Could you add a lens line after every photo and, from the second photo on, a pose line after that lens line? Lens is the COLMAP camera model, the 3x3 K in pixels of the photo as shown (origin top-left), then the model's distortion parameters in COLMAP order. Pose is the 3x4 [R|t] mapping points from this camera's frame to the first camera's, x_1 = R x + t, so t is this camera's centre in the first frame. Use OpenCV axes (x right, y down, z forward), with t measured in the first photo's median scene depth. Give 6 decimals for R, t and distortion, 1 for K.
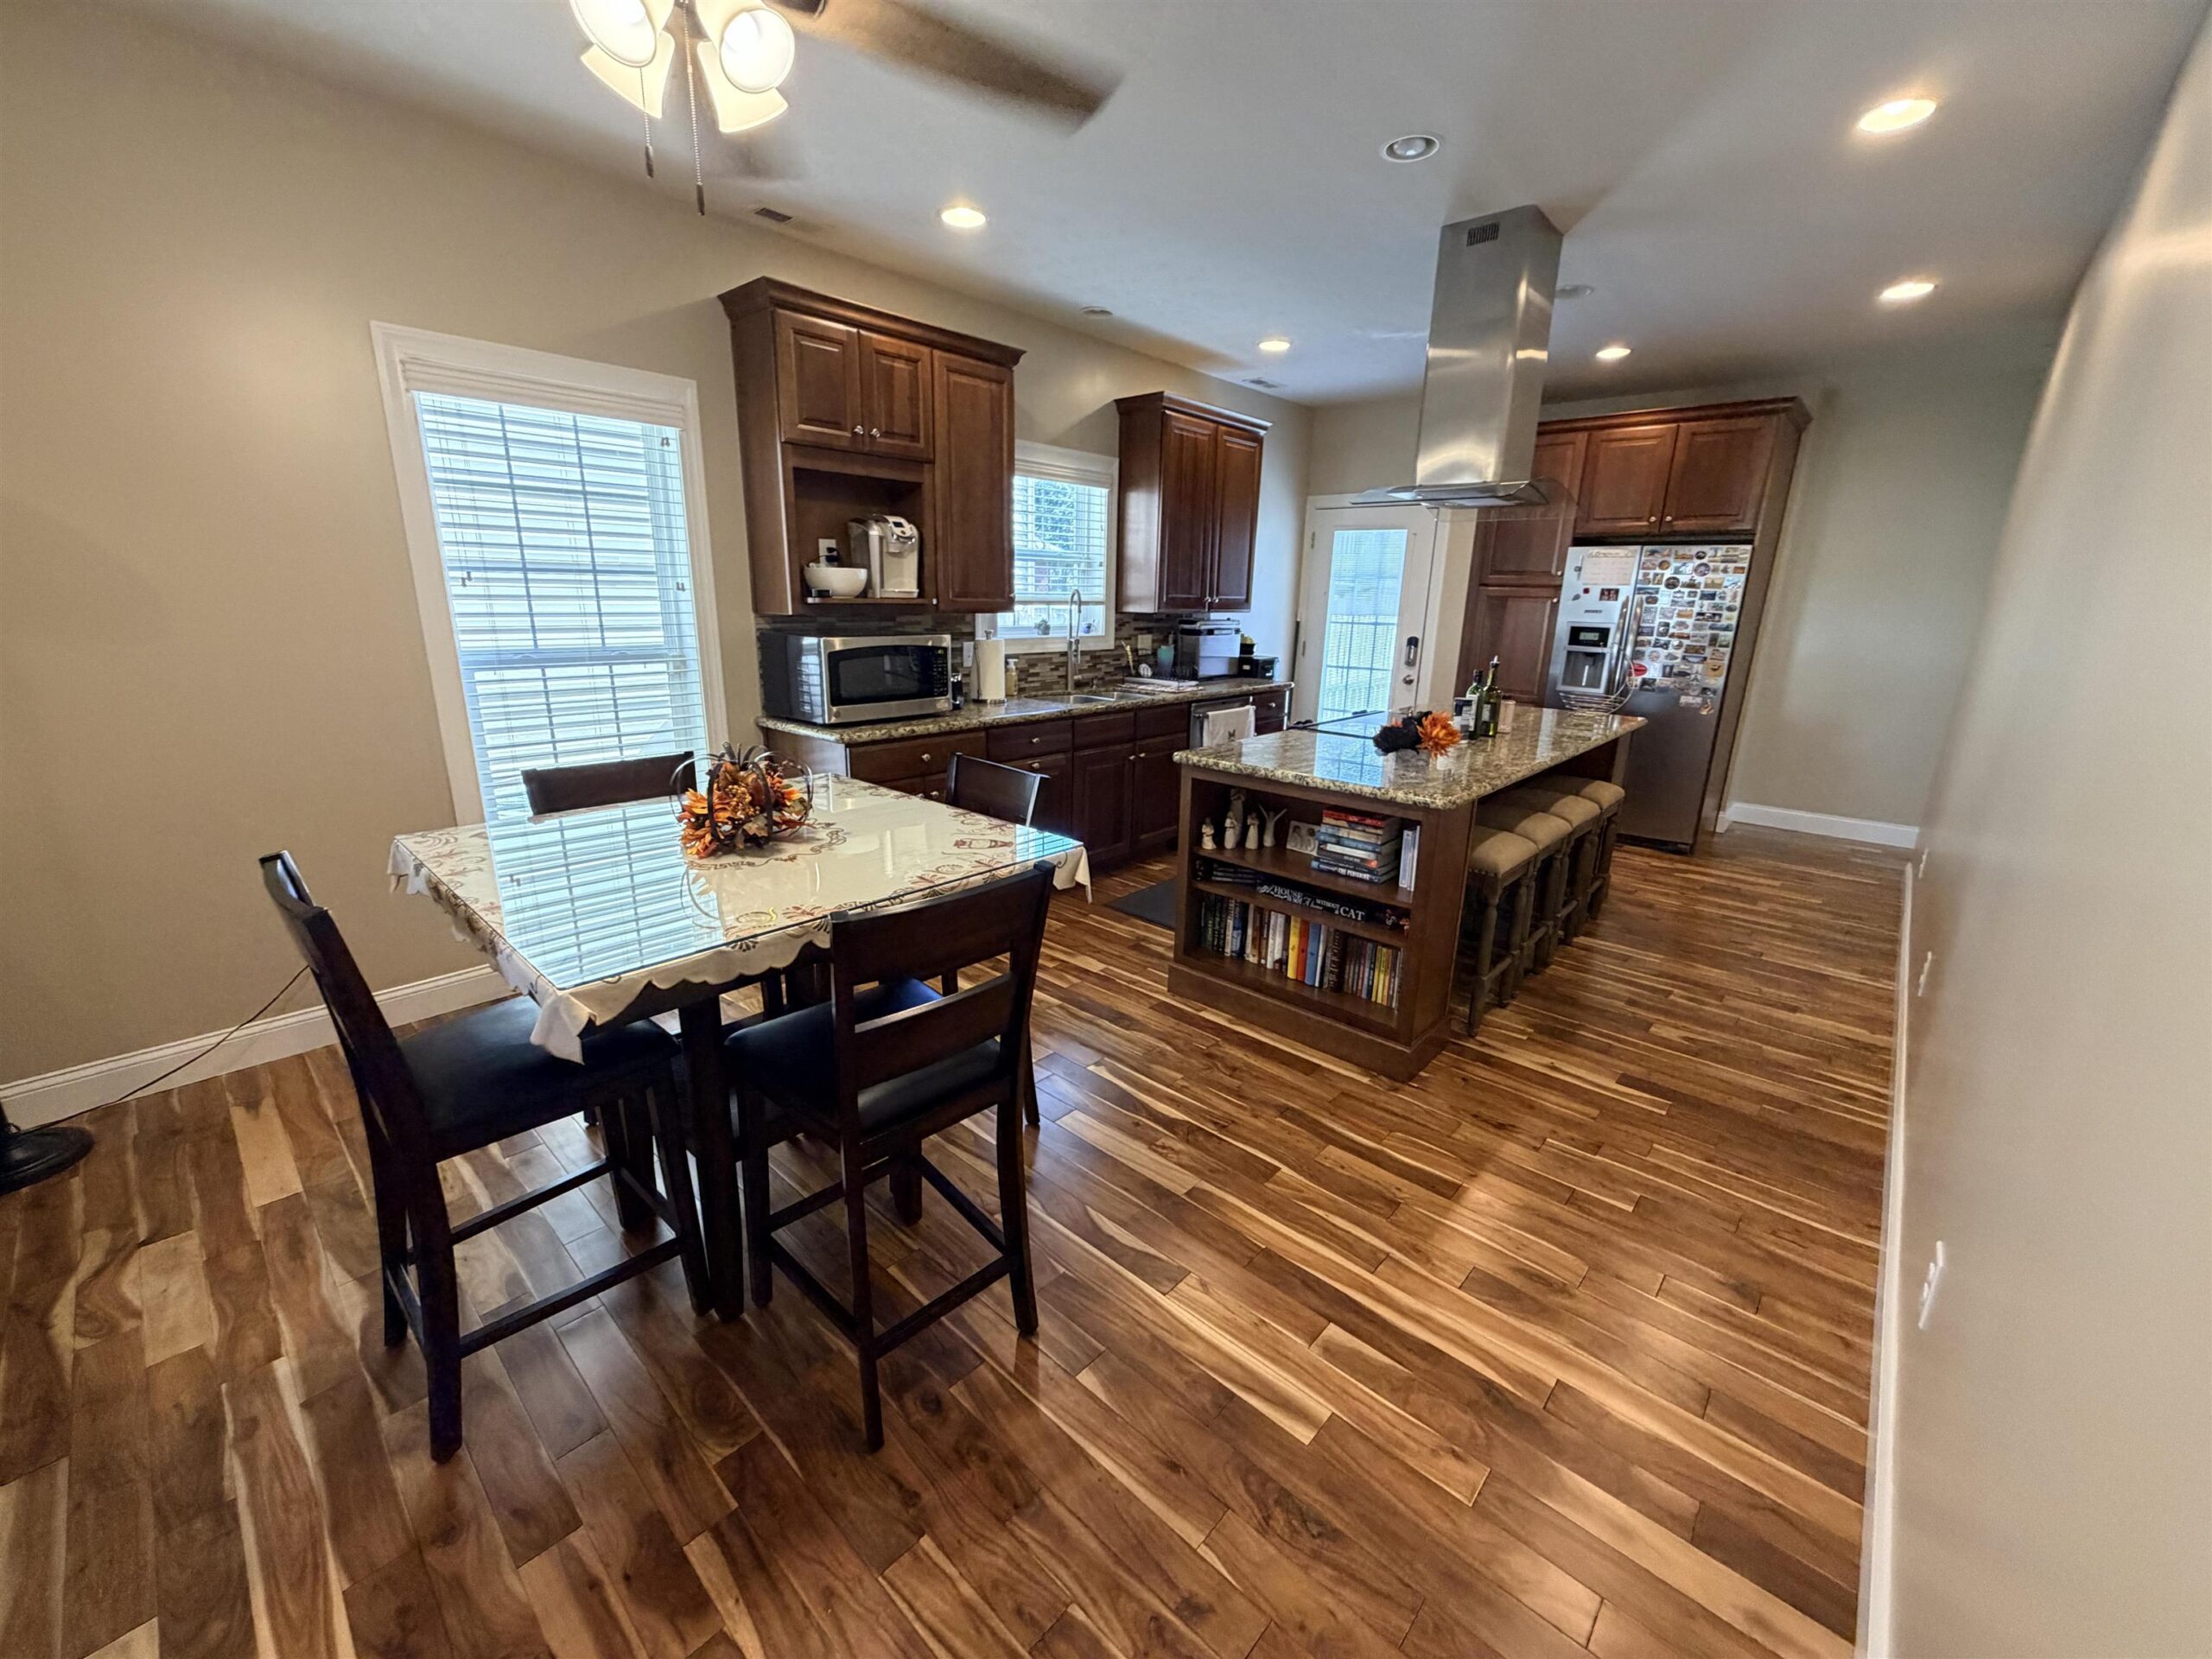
lens RADIAL K [[882.9, 0, 1107.8], [0, 882.9, 835.0], [0, 0, 1]] dist [-0.000715, -0.000424]
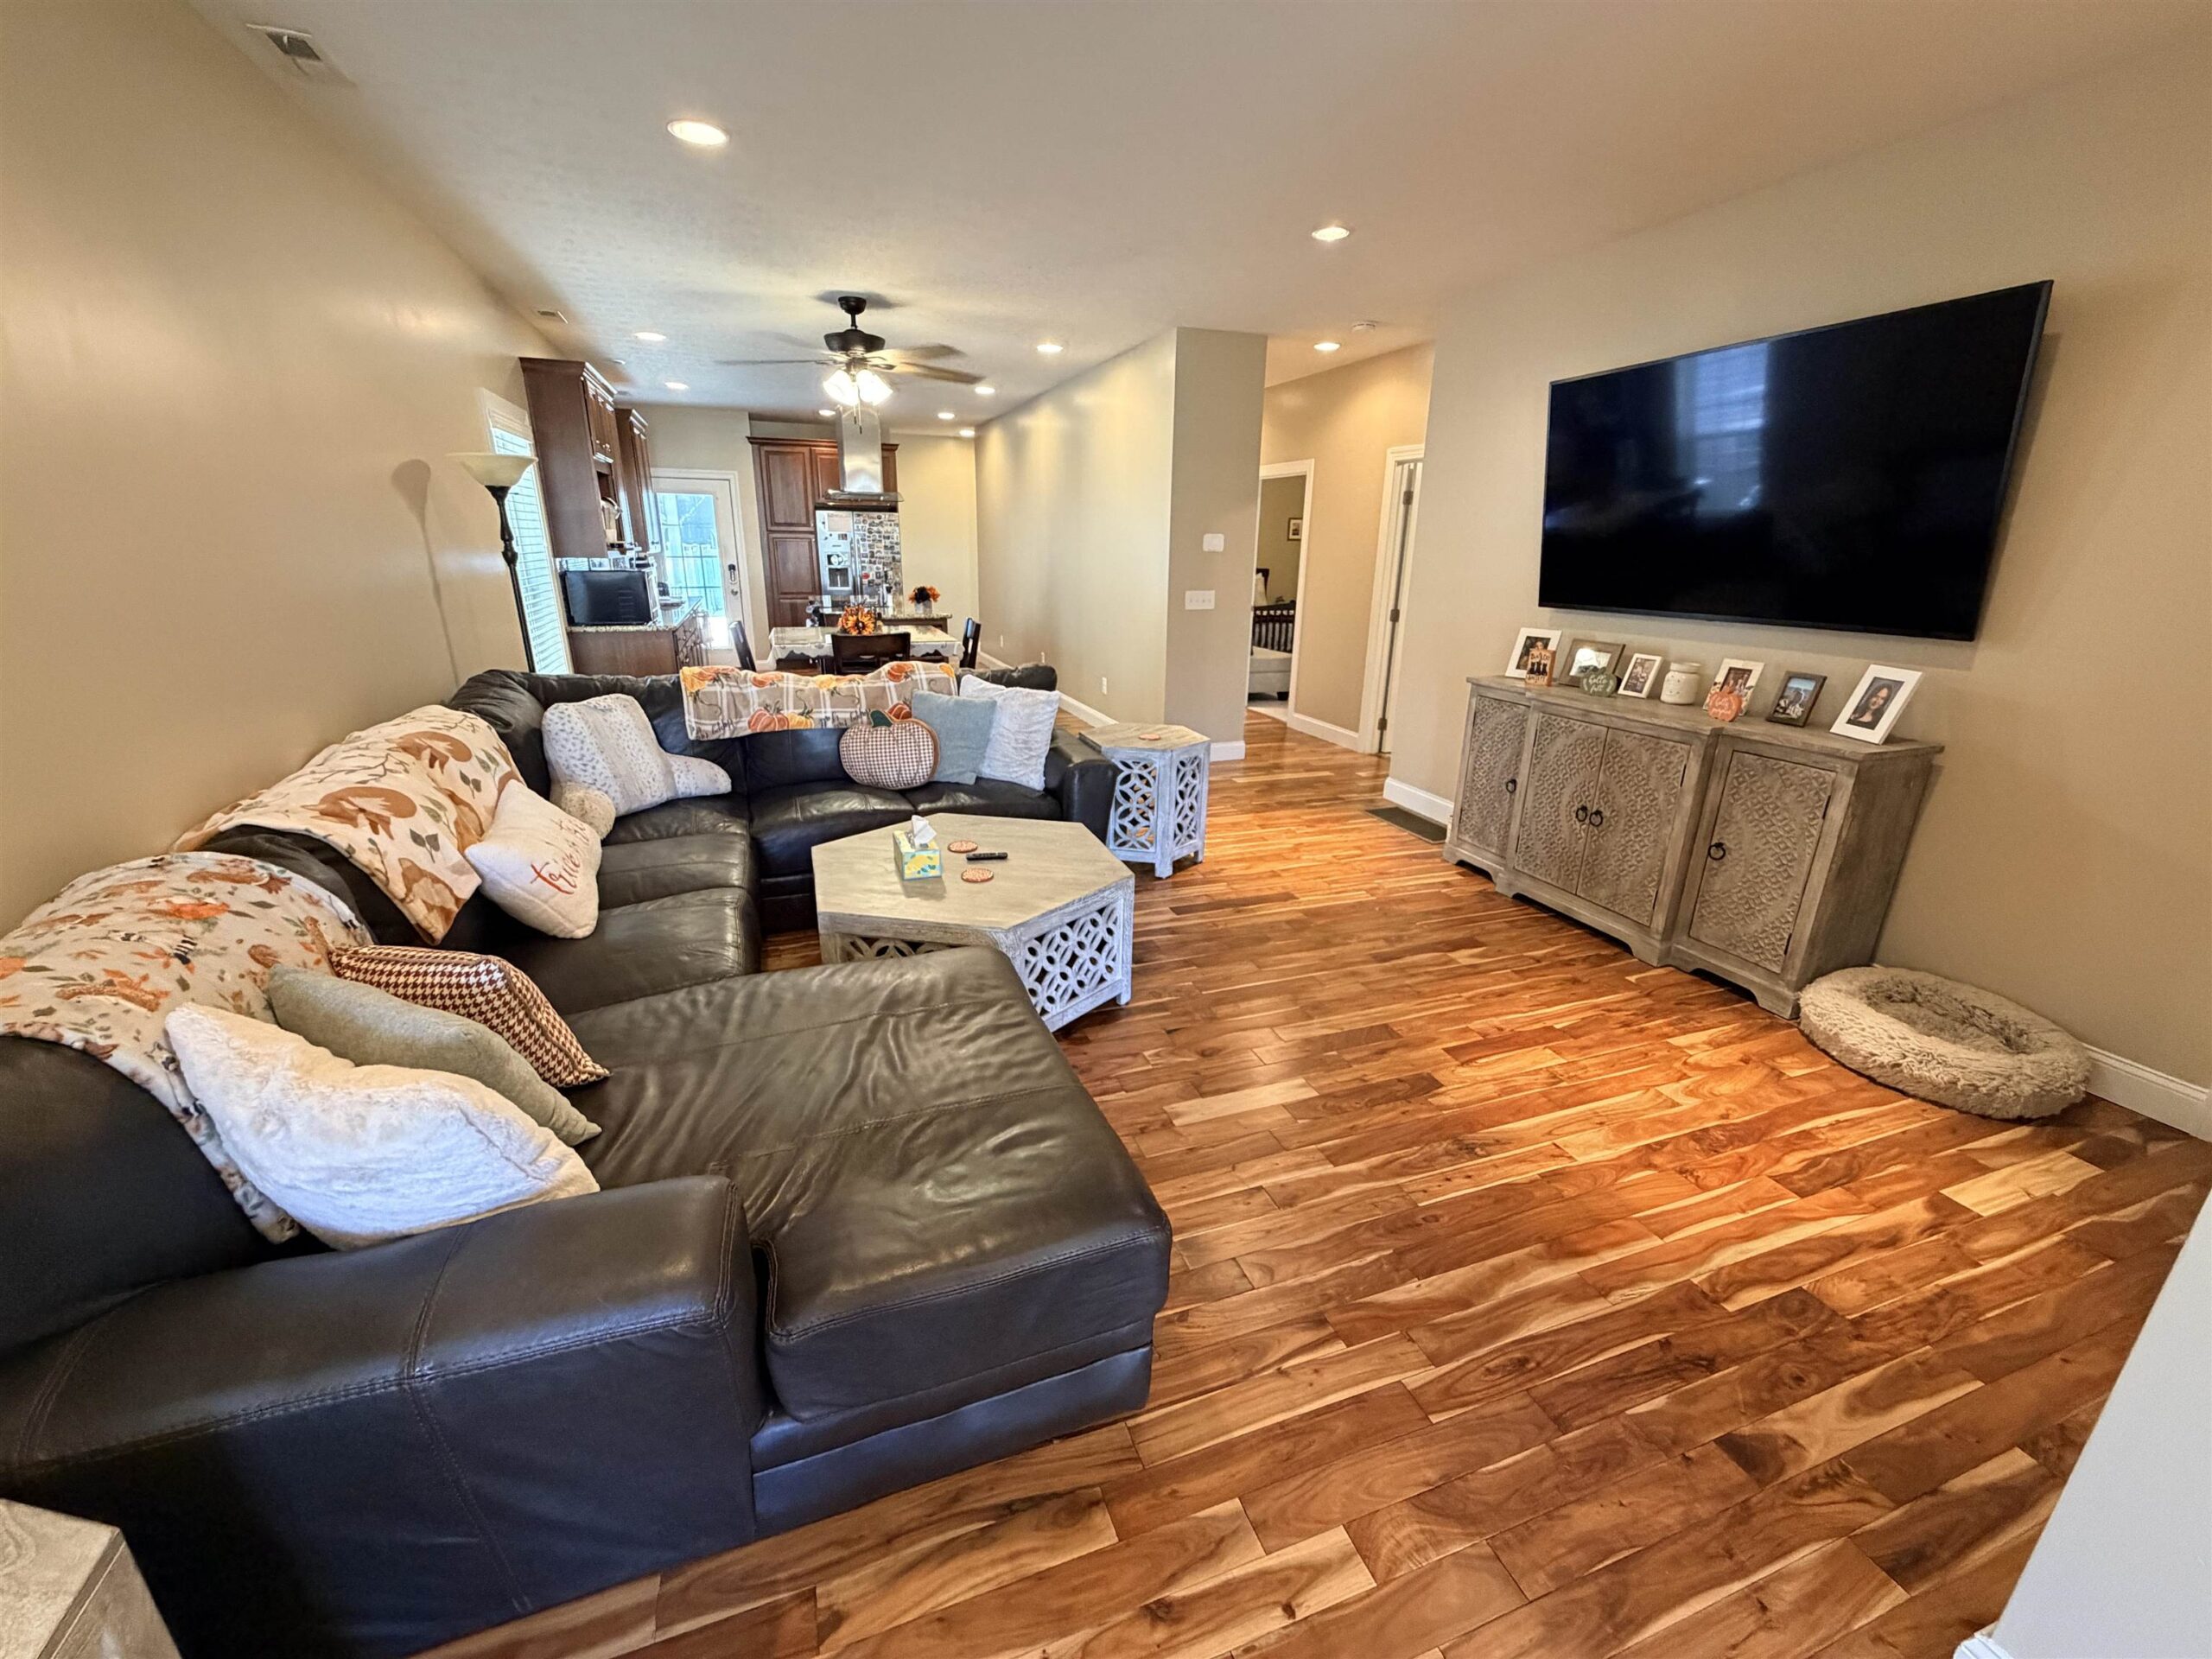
lens RADIAL K [[882.9, 0, 1094.9], [0, 882.9, 825.4], [0, 0, 1]] dist [-0.000715, -0.000424]
pose [[0.470220, -0.285954, 0.834939, -1.216194], [0.232172, 0.952811, 0.195569, 0.100695], [-0.851463, 0.101890, 0.514421, -0.505812]]
